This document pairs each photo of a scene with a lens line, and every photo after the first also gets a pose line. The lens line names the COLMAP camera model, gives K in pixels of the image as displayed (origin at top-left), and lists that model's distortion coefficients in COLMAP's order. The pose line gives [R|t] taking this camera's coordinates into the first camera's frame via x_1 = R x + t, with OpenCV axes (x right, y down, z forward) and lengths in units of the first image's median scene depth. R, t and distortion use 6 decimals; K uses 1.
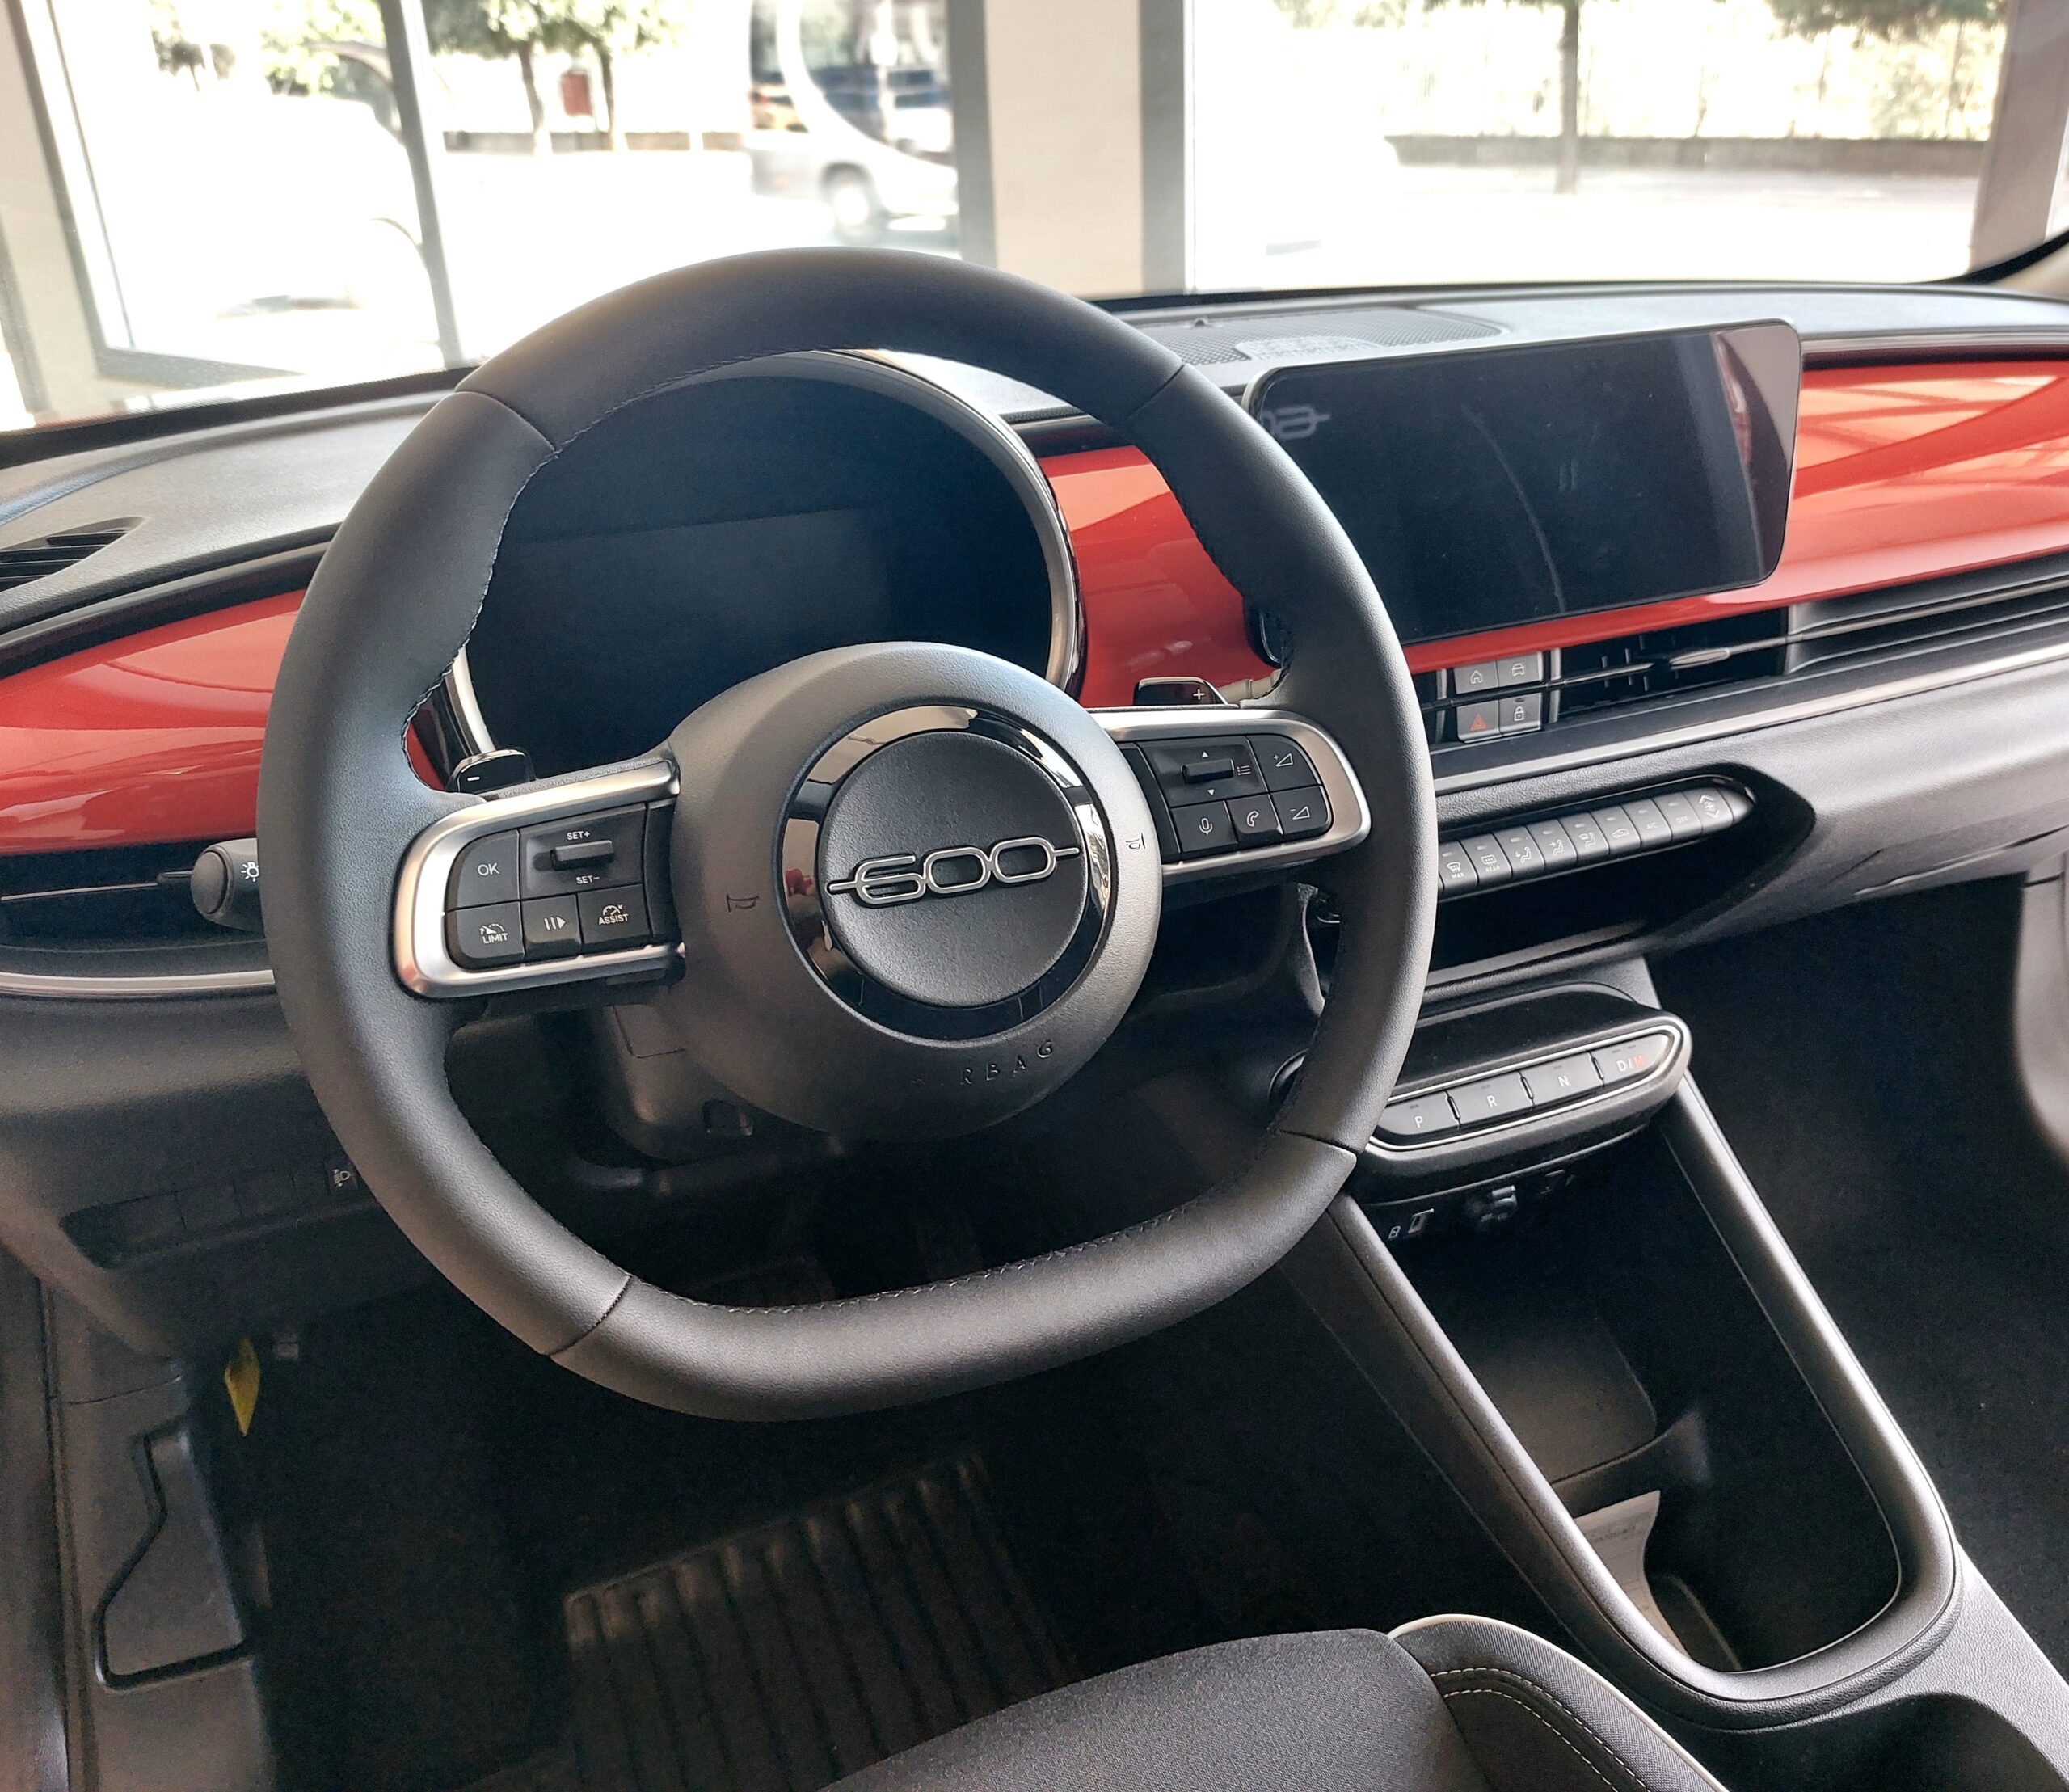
lens RADIAL K [[1682.0, 0, 1034.5], [0, 1682.0, 896.0], [0, 0, 1]] dist [0.014509, -0.017984]
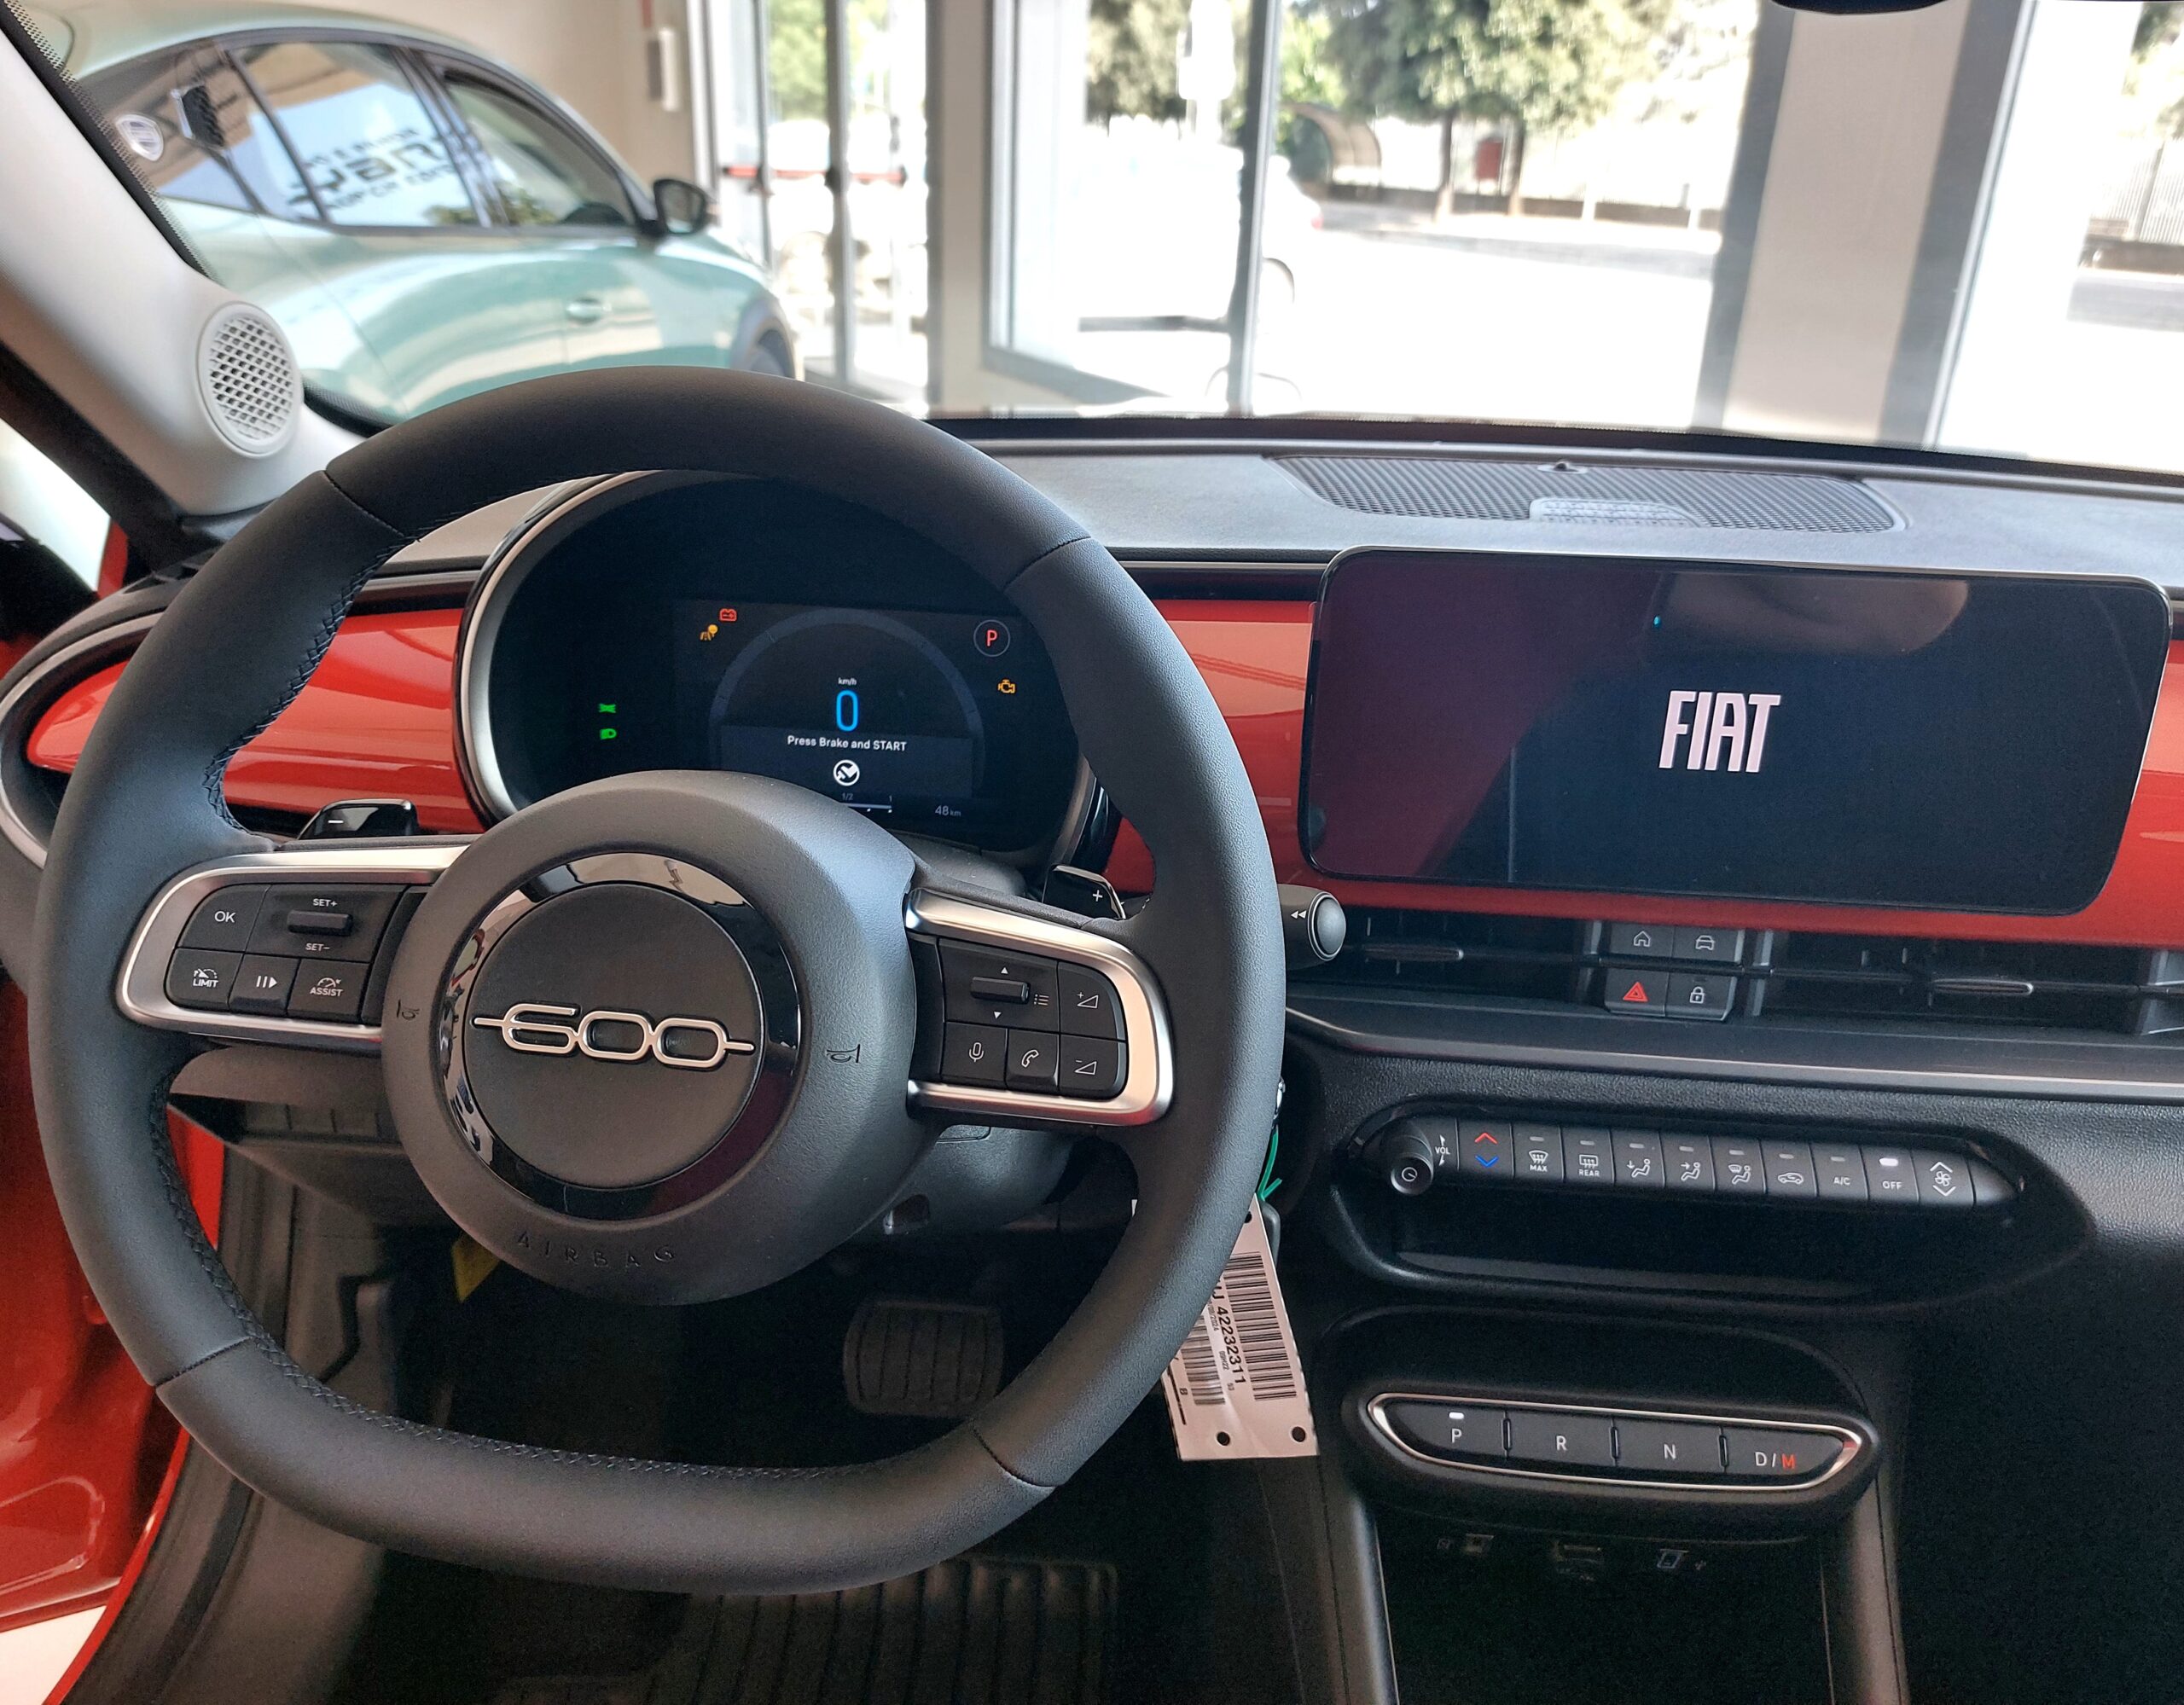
lens RADIAL K [[1599.3, 0, 1092.0], [0, 1599.3, 852.5], [0, 0, 1]] dist [0.000671, -0.001292]
pose [[0.890953, 0.226833, -0.393382, 0.323615], [-0.240506, 0.970533, 0.014919, -0.119953], [0.385175, 0.081319, 0.919254, 0.177408]]
